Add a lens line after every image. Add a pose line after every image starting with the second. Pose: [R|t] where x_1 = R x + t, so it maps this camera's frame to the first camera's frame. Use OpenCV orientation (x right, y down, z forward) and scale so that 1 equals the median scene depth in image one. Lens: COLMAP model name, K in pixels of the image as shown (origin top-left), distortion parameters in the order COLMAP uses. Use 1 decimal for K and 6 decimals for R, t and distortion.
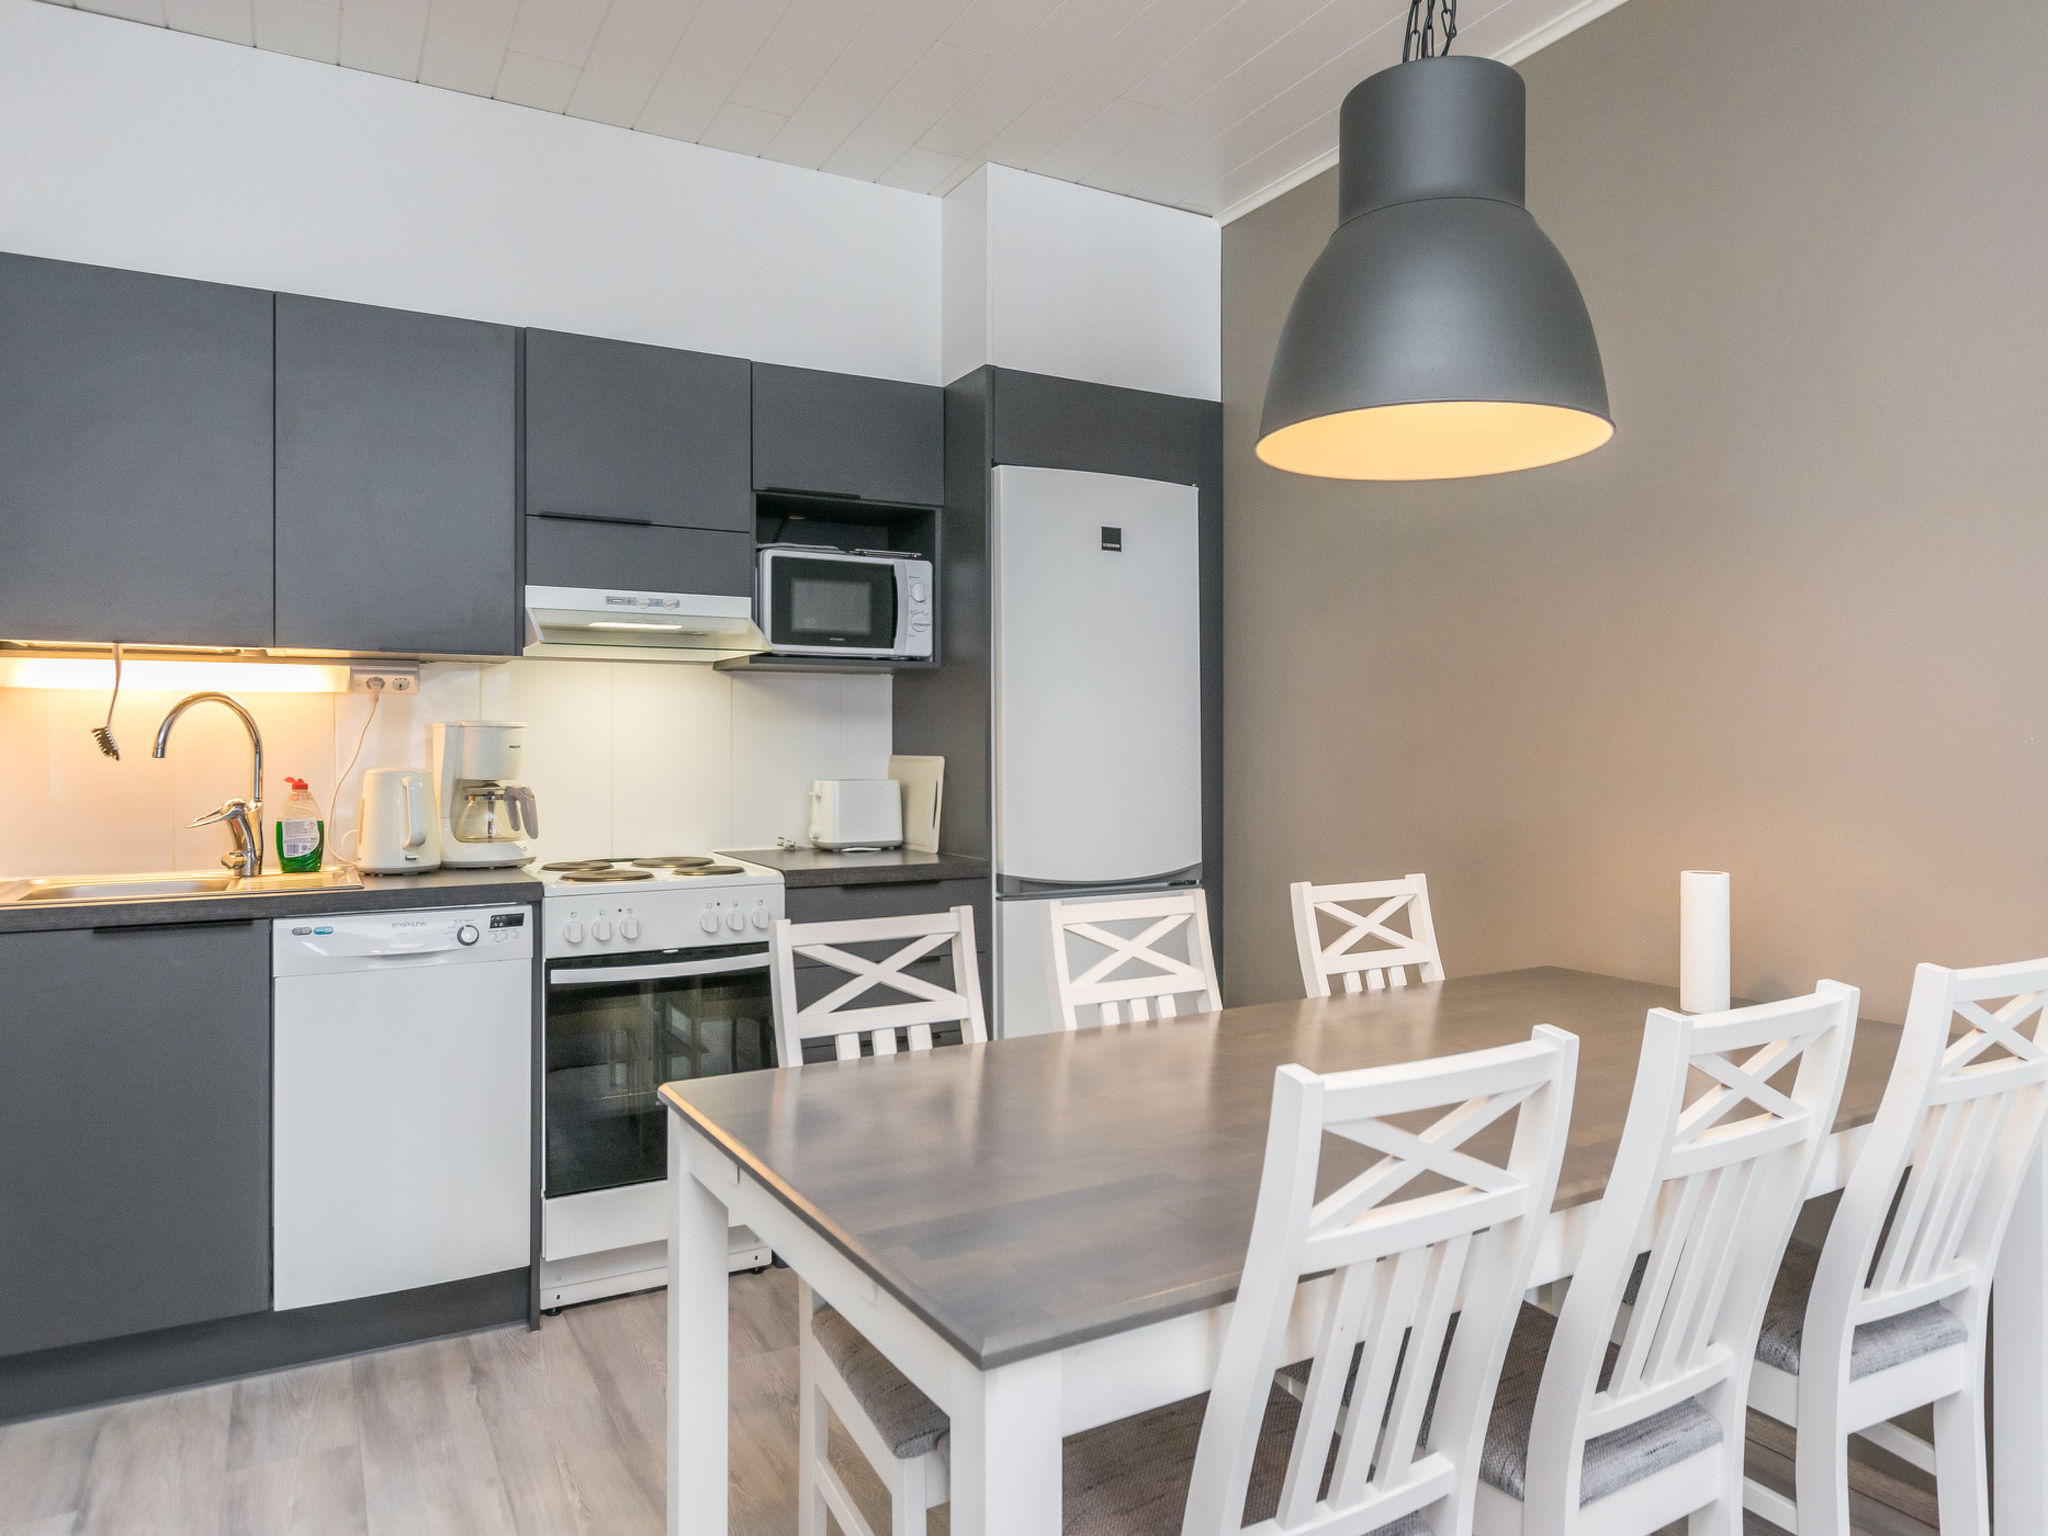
lens RADIAL K [[1331.9, 0, 1029.5], [0, 1331.9, 742.2], [0, 0, 1]] dist [-0.001392, -0.000112]
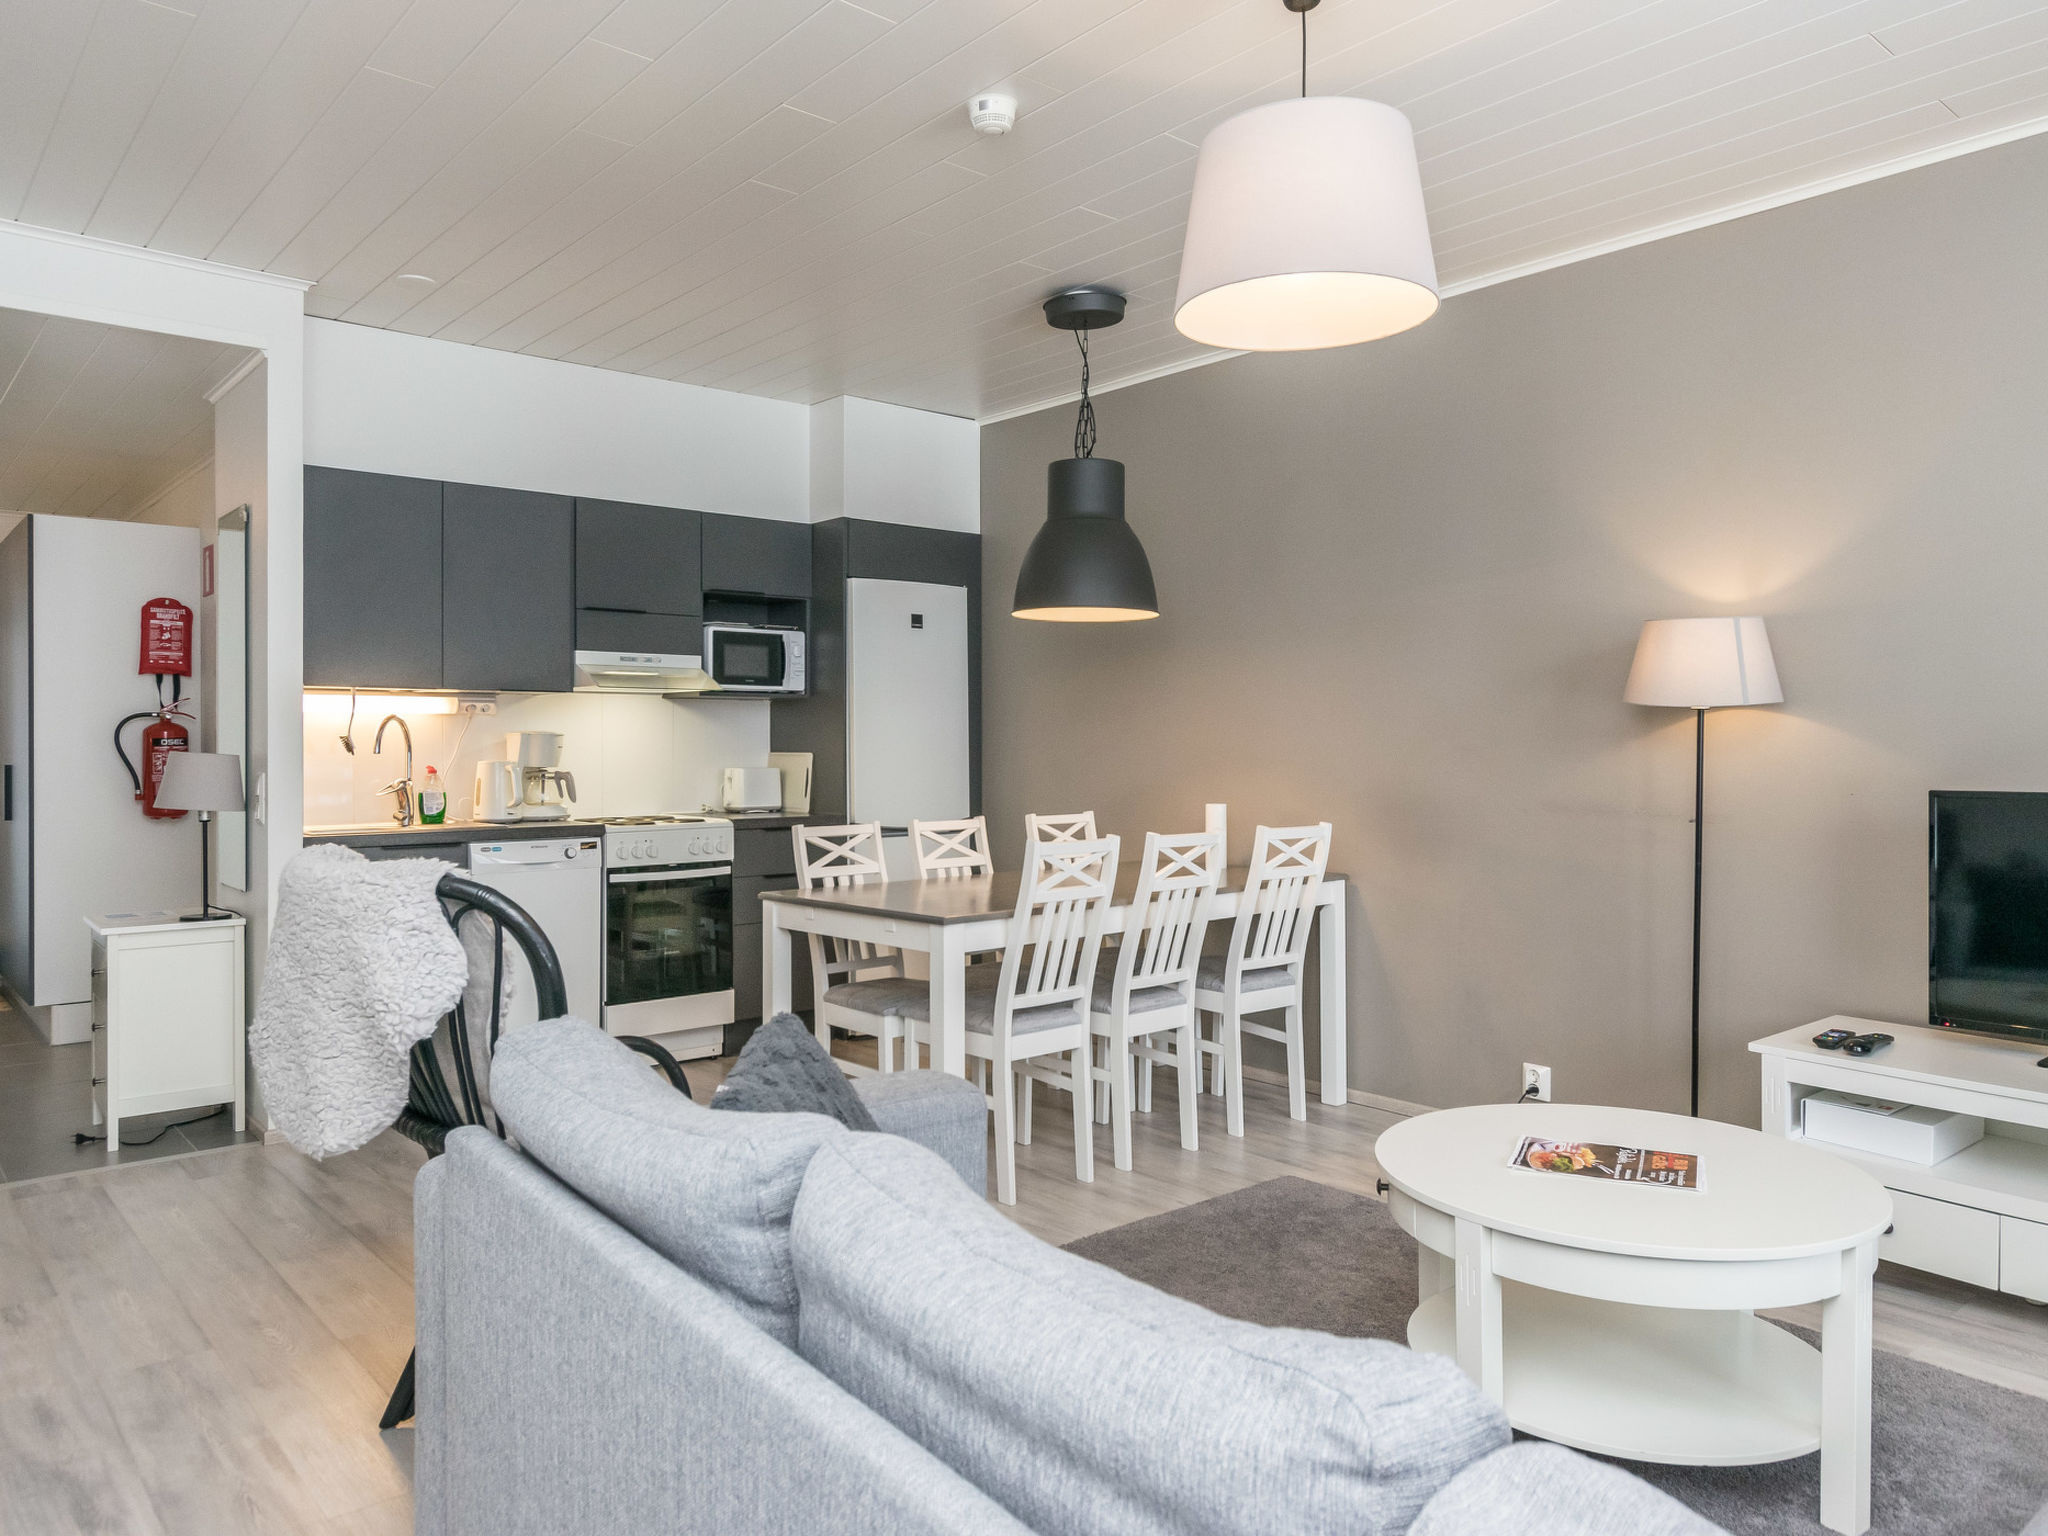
lens RADIAL K [[1303.0, 0, 1024.0], [0, 1303.0, 768.0], [0, 0, 1]] dist [-0.000045, -0.000227]
pose [[0.979718, -0.005162, 0.200316, -0.148589], [0.001587, 0.999837, 0.018000, 0.001267], [-0.200376, -0.017317, 0.979566, -0.687645]]
